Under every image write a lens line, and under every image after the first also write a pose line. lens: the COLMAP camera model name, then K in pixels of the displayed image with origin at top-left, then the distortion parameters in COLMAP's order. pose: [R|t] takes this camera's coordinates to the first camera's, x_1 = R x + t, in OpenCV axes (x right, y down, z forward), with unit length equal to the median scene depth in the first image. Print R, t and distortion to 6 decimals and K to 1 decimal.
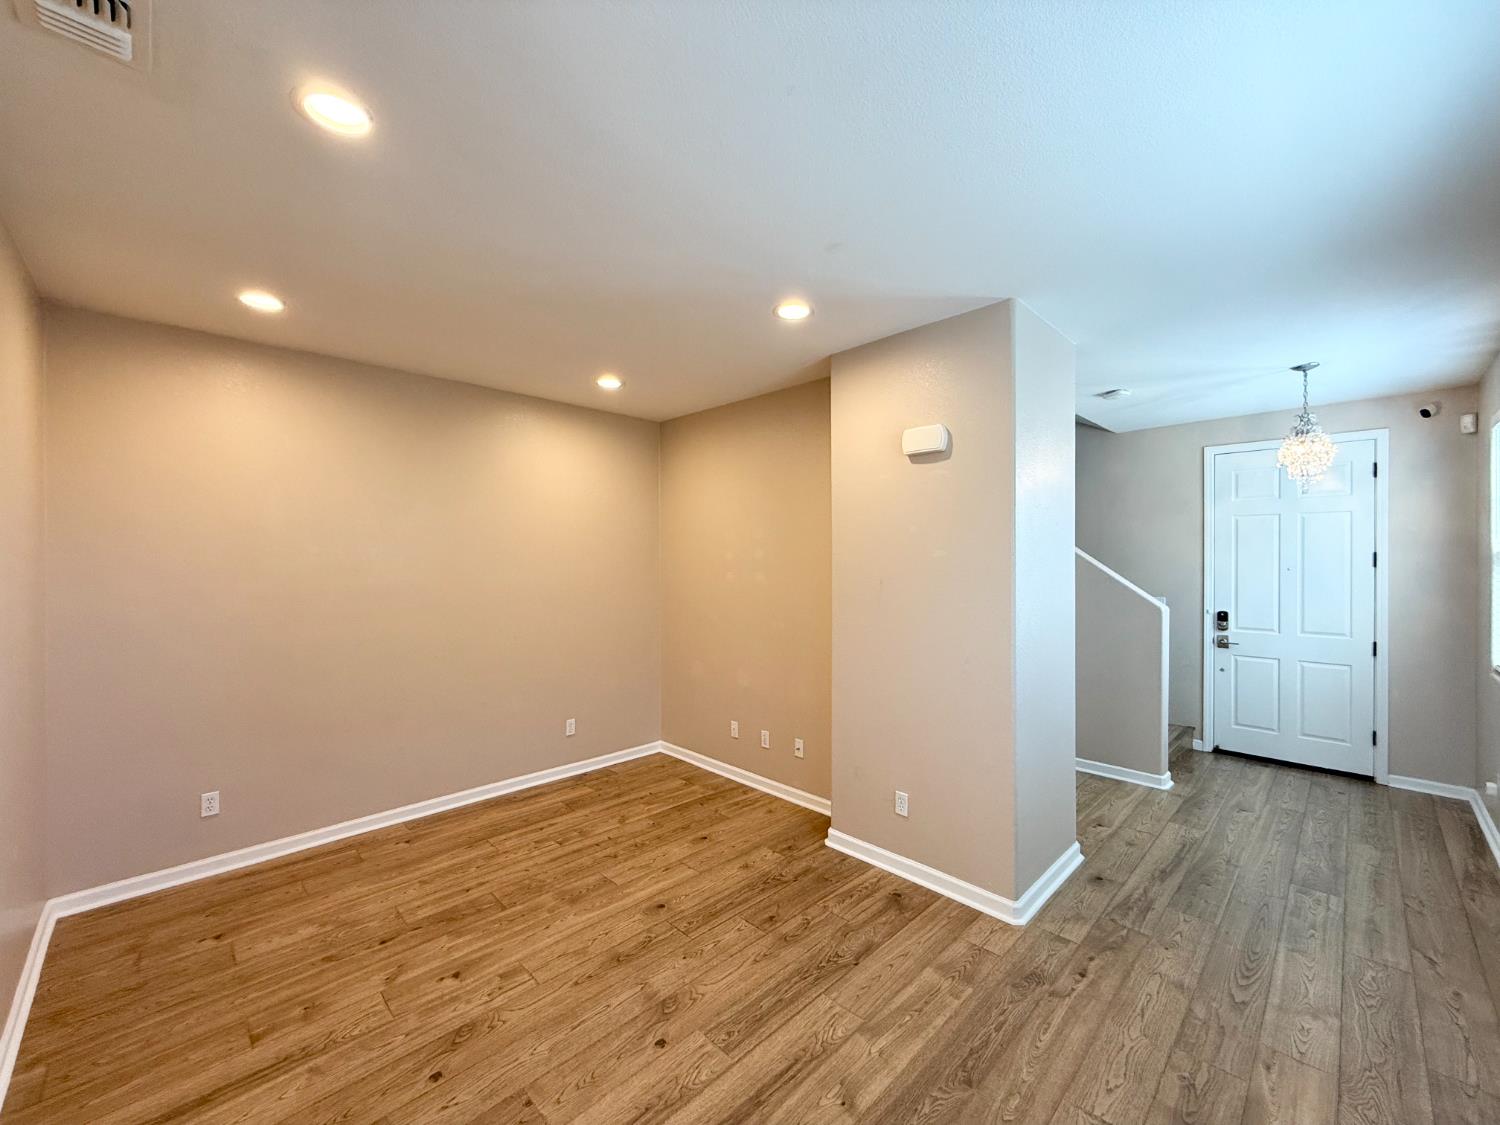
lens RADIAL K [[599.0, 0, 745.7], [0, 599.0, 561.3], [0, 0, 1]] dist [-0.000193, 0.000362]
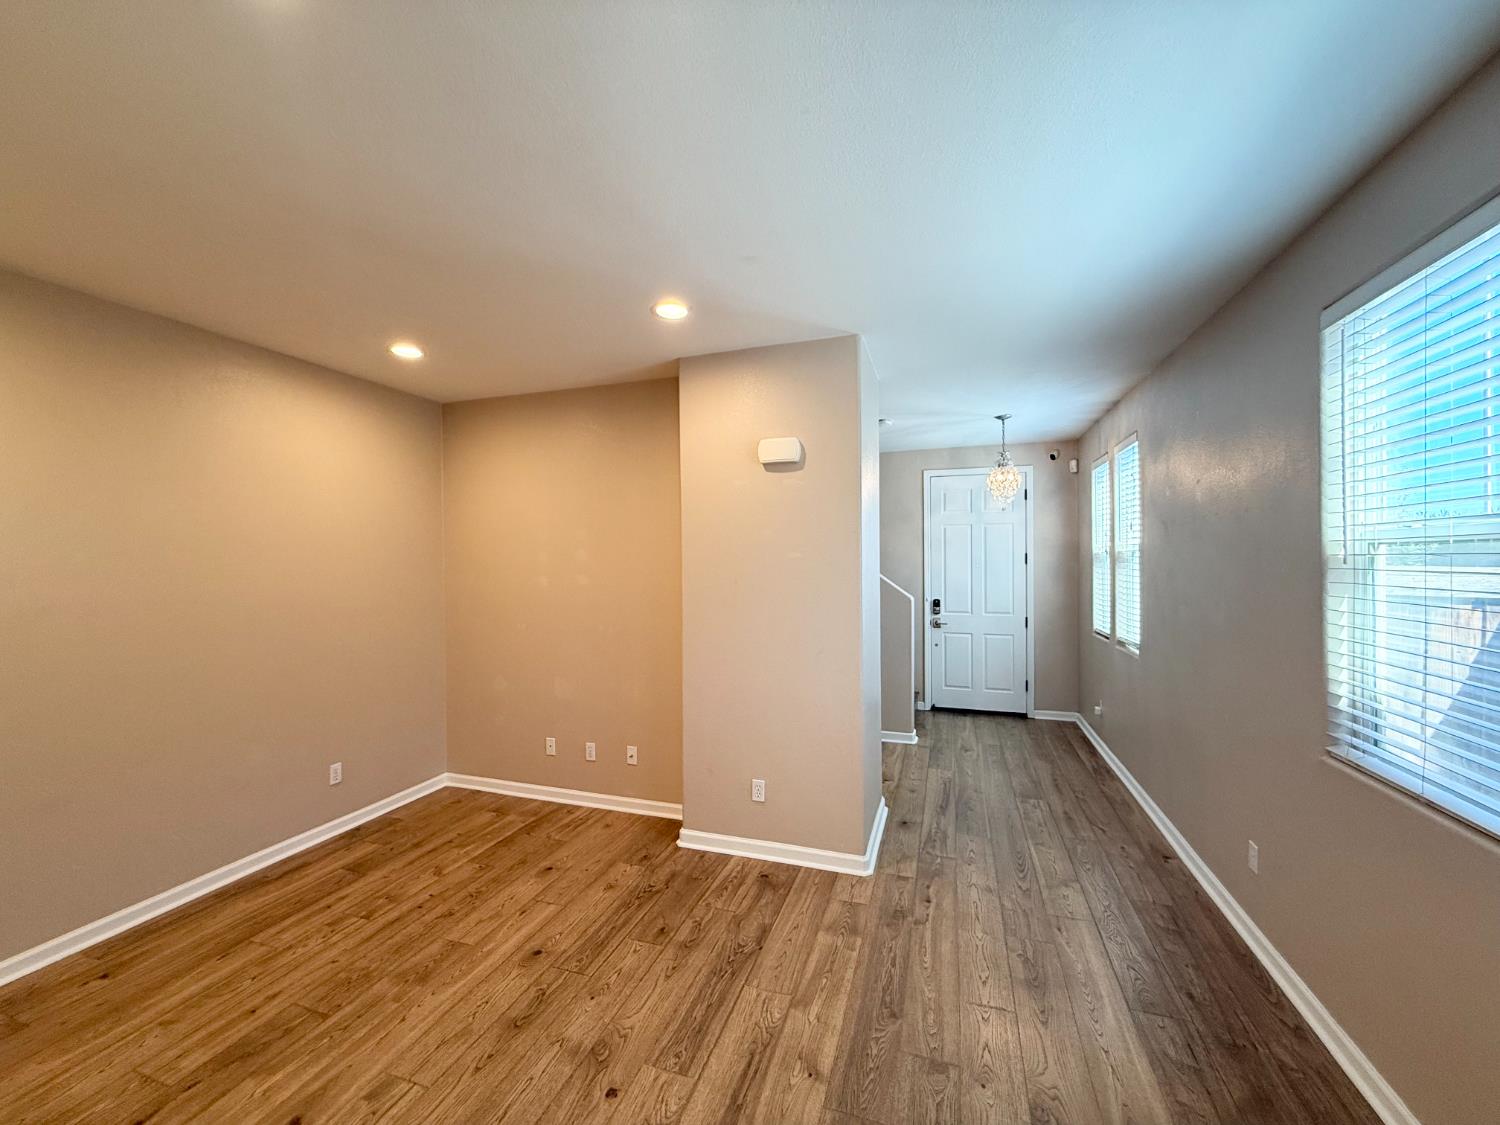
lens RADIAL K [[599.0, 0, 745.7], [0, 599.0, 561.3], [0, 0, 1]] dist [-0.000193, 0.000362]
pose [[0.893552, -0.007763, 0.448892, -0.235238], [0.008364, 0.999965, 0.000642, -0.003628], [-0.448881, 0.003181, 0.893586, 0.057828]]
